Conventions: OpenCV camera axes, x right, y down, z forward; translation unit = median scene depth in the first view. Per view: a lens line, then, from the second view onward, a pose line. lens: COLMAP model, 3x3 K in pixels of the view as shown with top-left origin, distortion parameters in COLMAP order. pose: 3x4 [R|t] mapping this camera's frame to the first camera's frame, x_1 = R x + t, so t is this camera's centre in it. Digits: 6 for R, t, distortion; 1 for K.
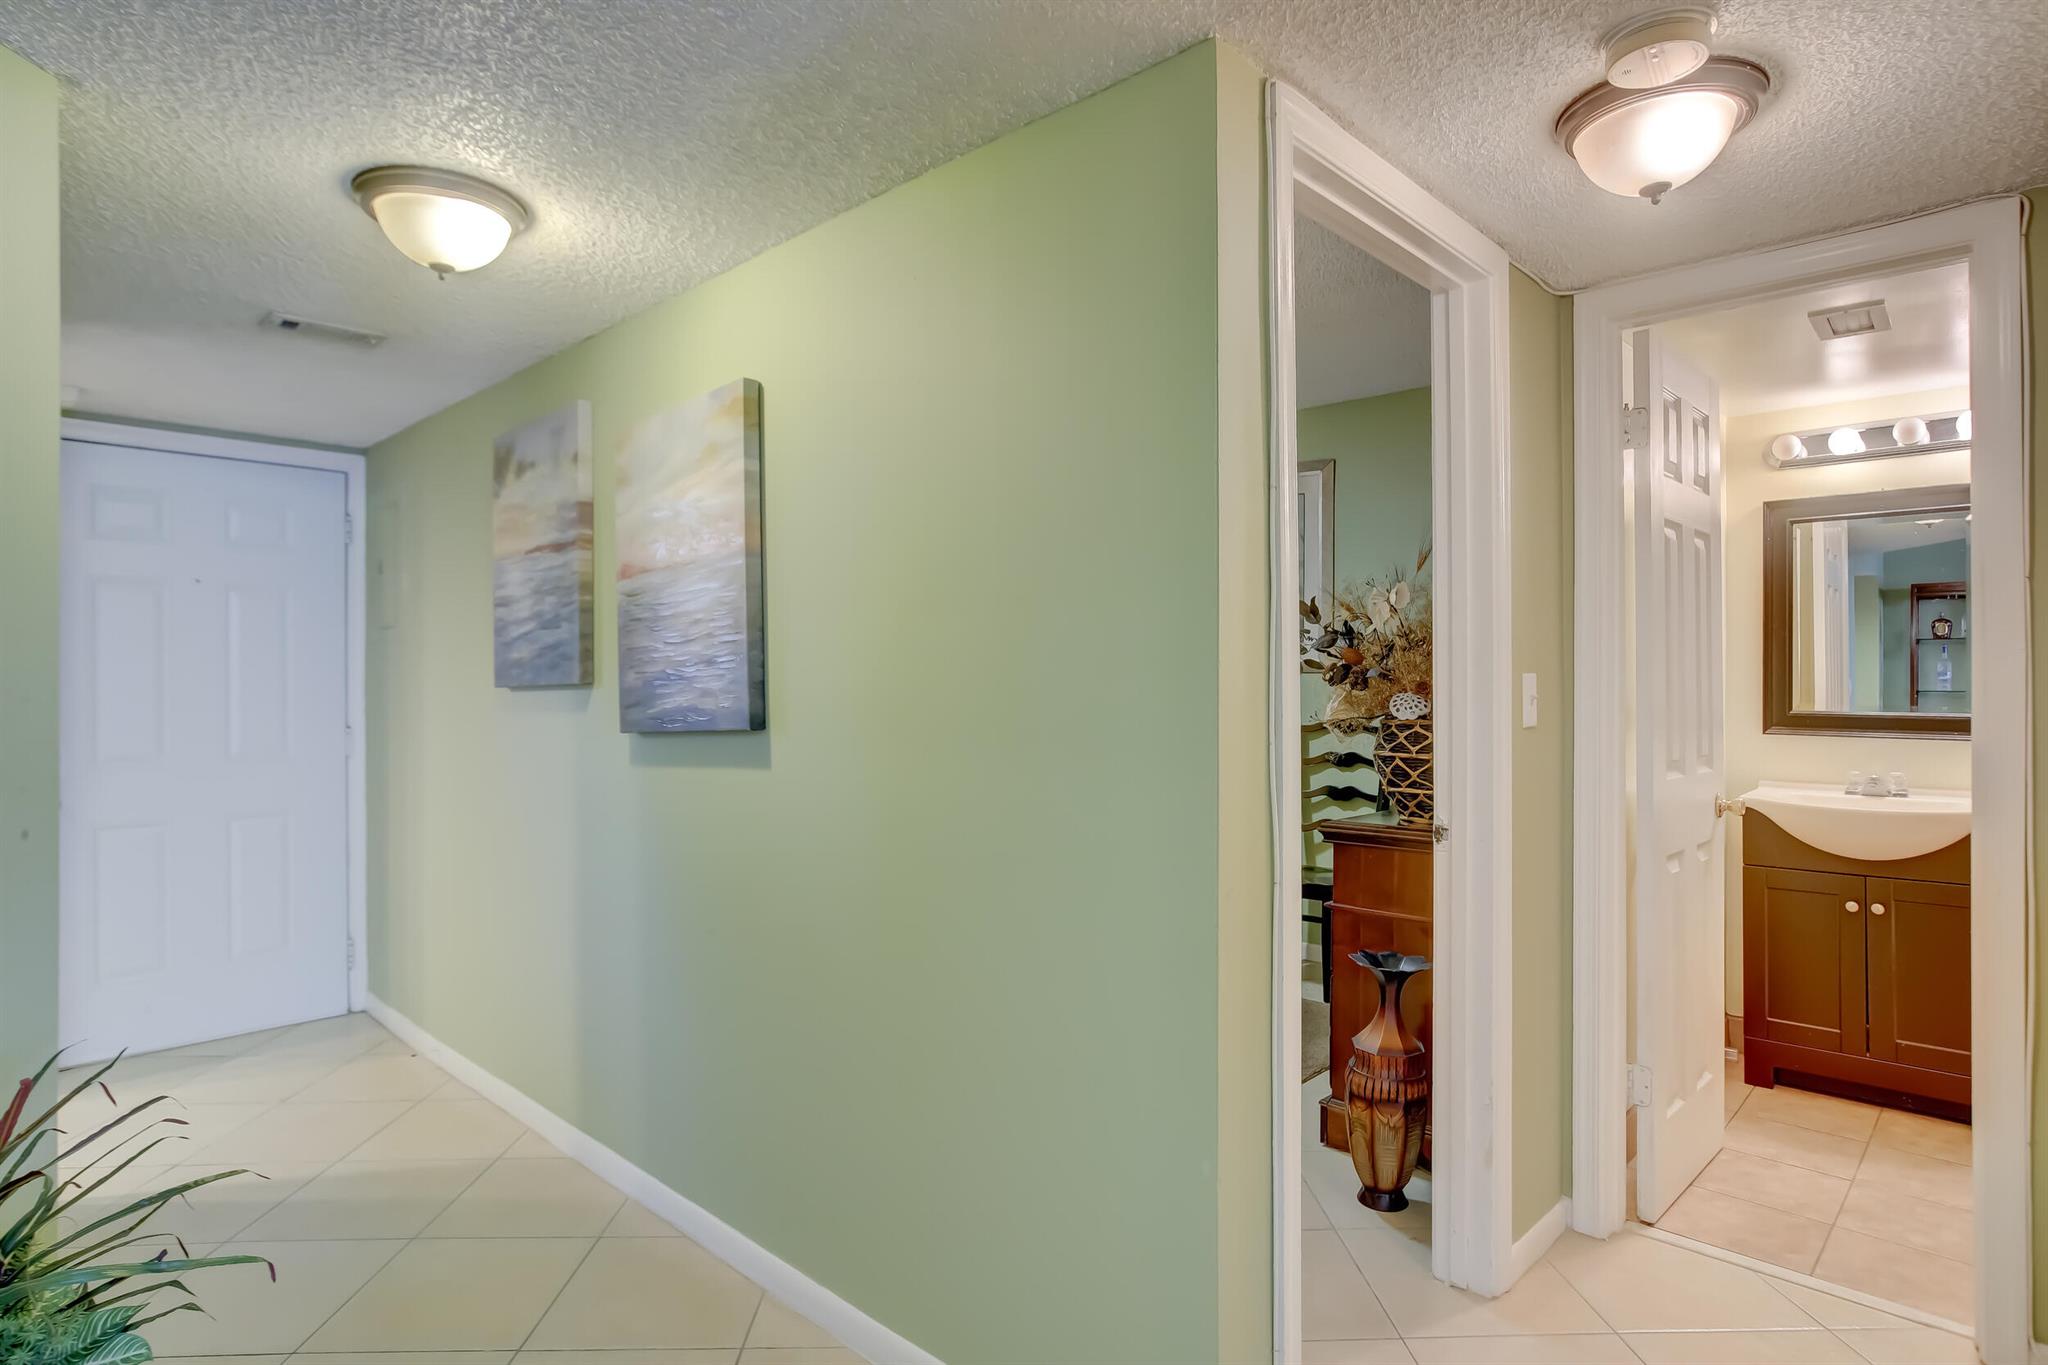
lens RADIAL K [[1070.3, 0, 1018.3], [0, 1070.3, 669.1], [0, 0, 1]] dist [-0.017746, 0.000807]
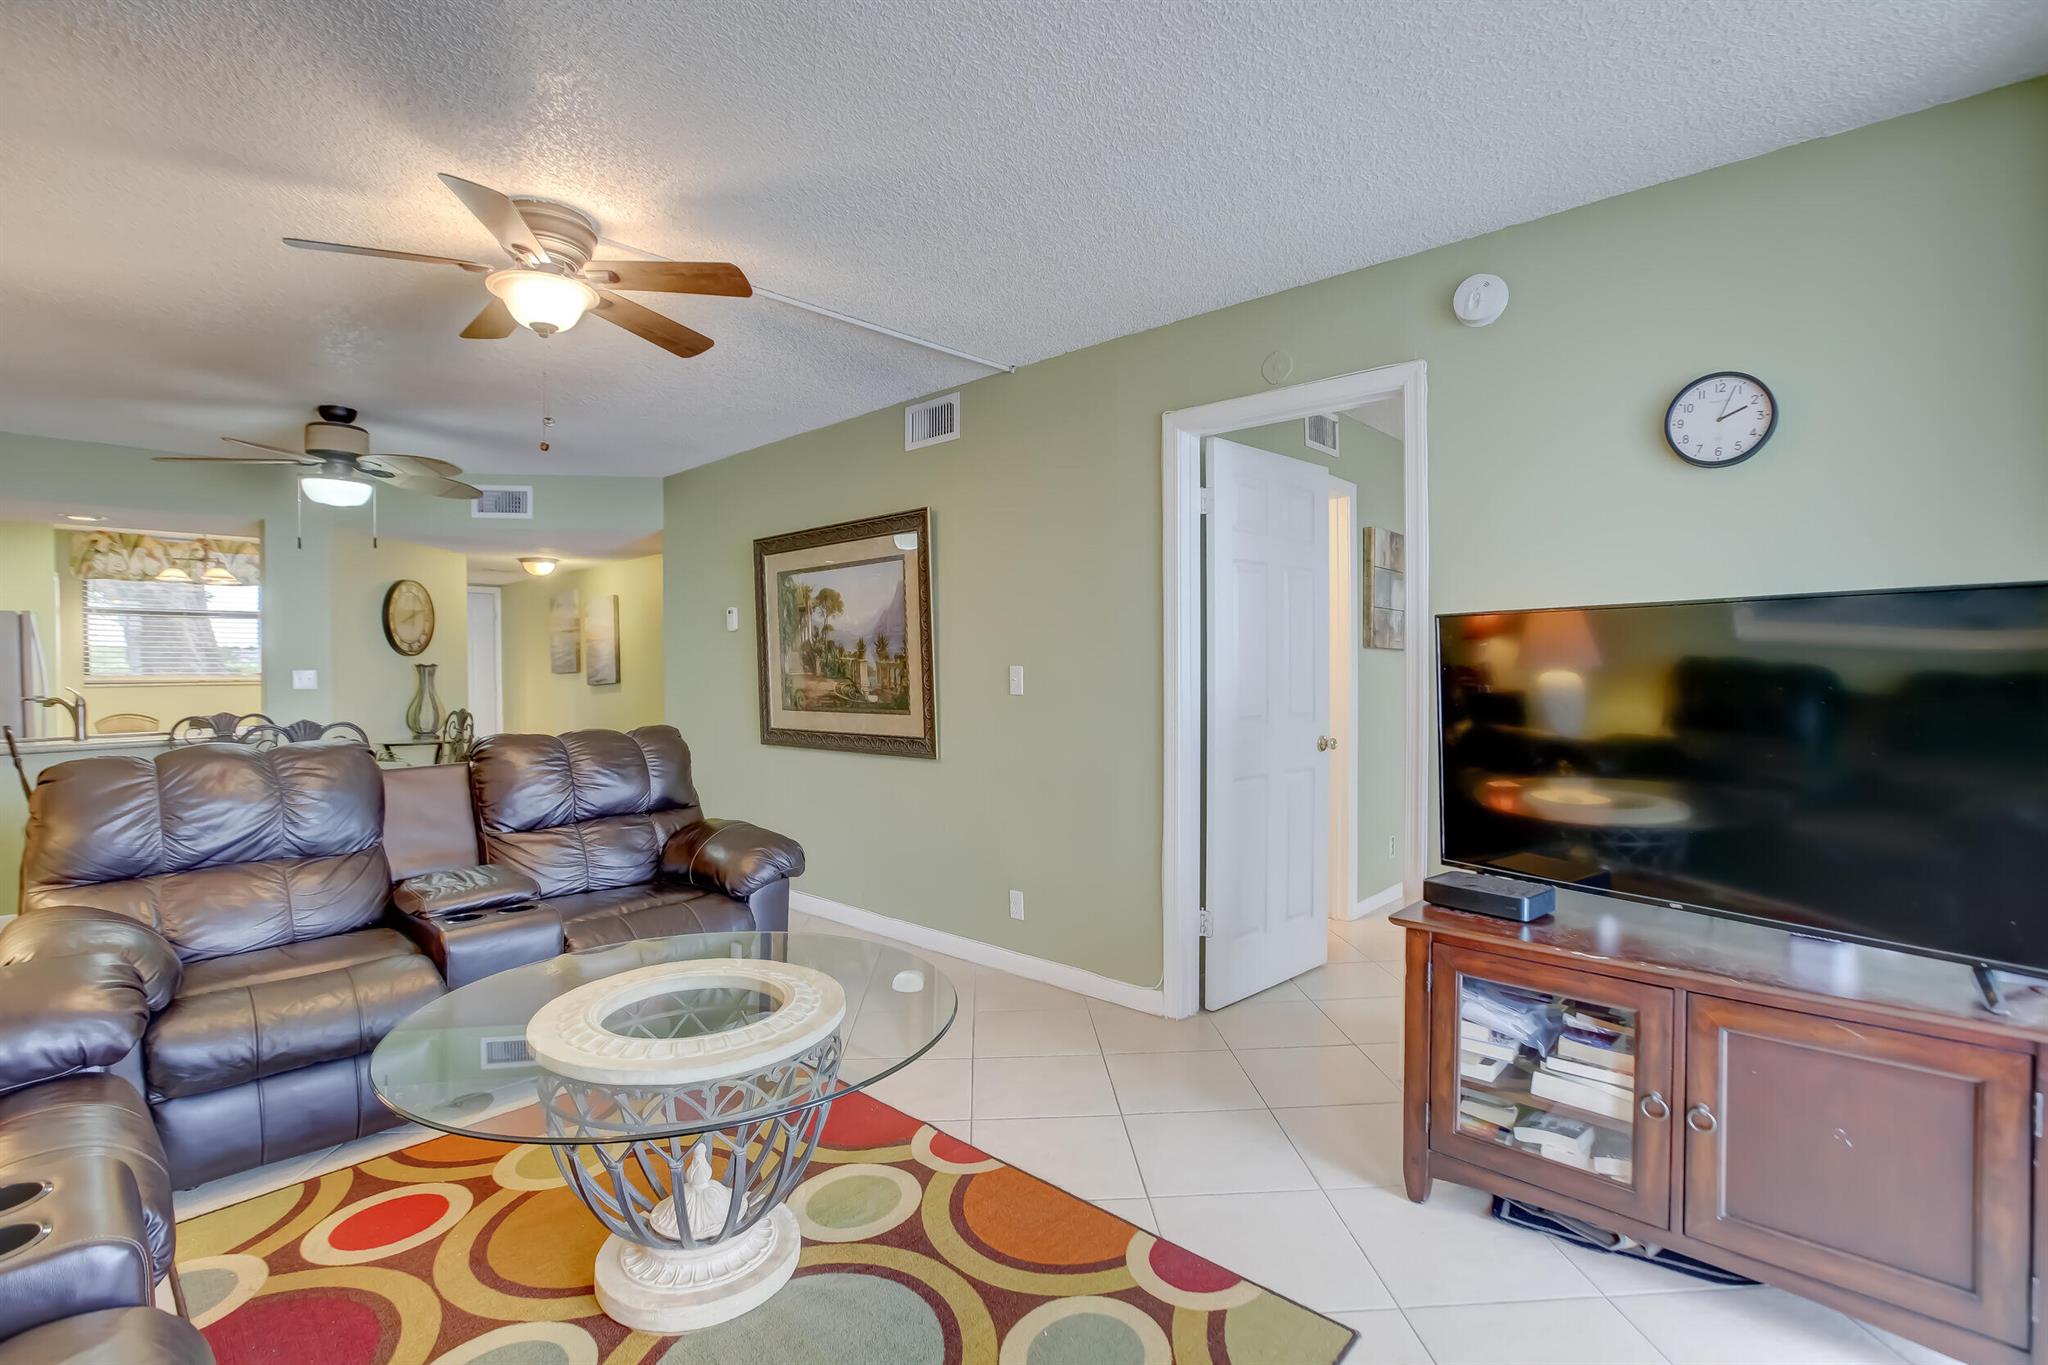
lens RADIAL K [[971.5, 0, 1024.0], [0, 971.5, 682.5], [0, 0, 1]] dist [-0.041582, 0.017040]
pose [[0.999961, -0.005574, 0.006857, 0.914642], [0.005449, 0.999819, 0.018235, -0.000808], [-0.006958, -0.018197, 0.999810, -1.913469]]
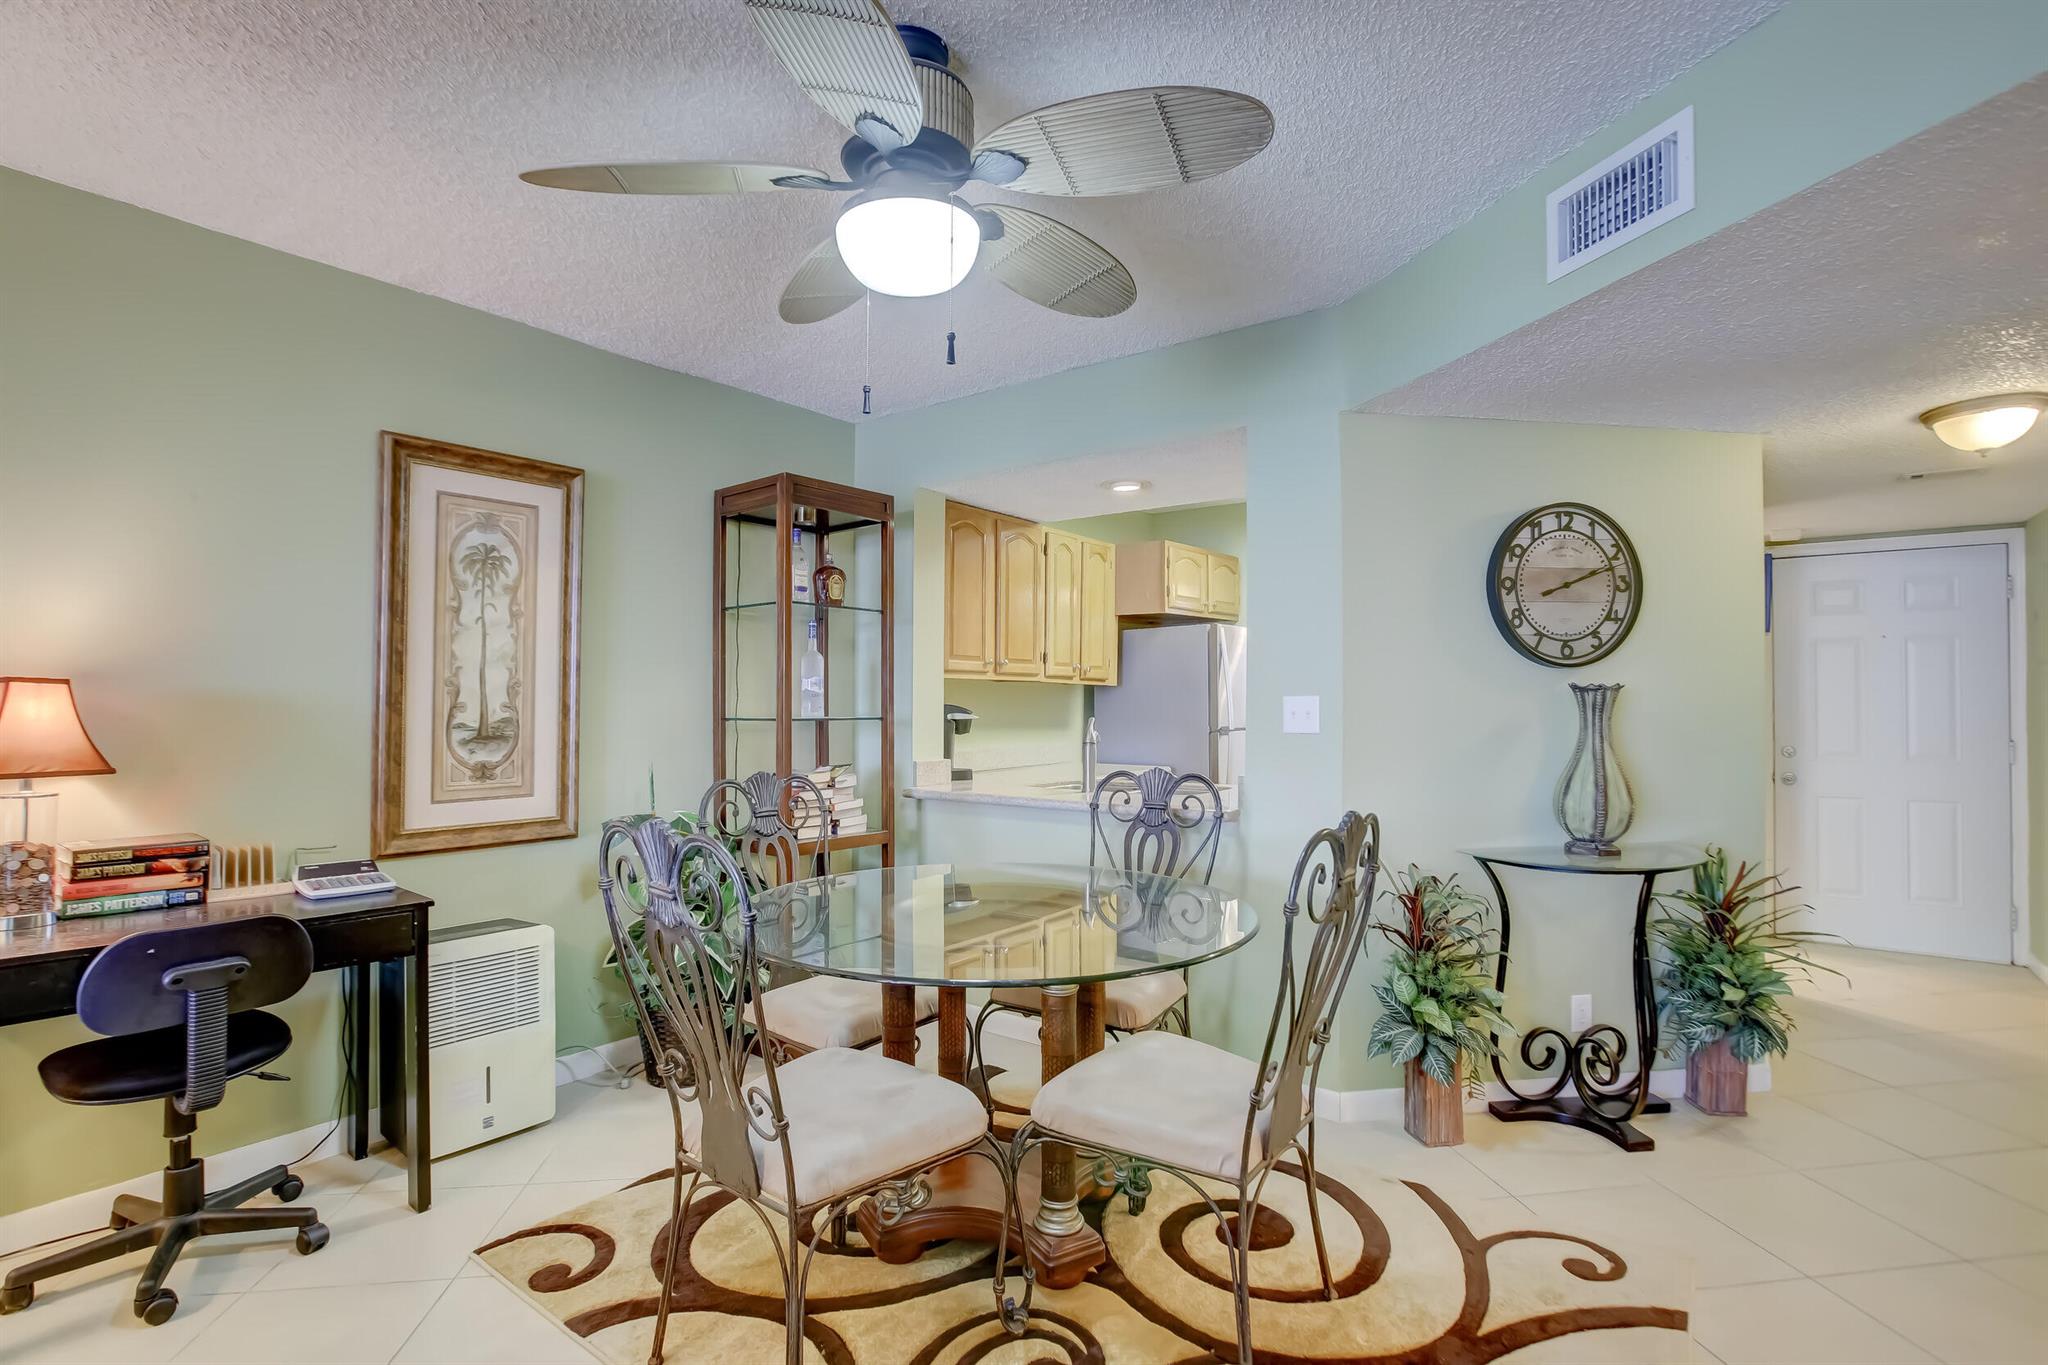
lens RADIAL K [[971.5, 0, 1024.0], [0, 971.5, 682.5], [0, 0, 1]] dist [-0.041582, 0.017040]
pose [[0.128798, -0.023197, -0.991400, 0.457937], [0.002496, 0.999731, -0.023068, 0.008147], [0.991668, 0.000496, 0.128821, -0.426095]]
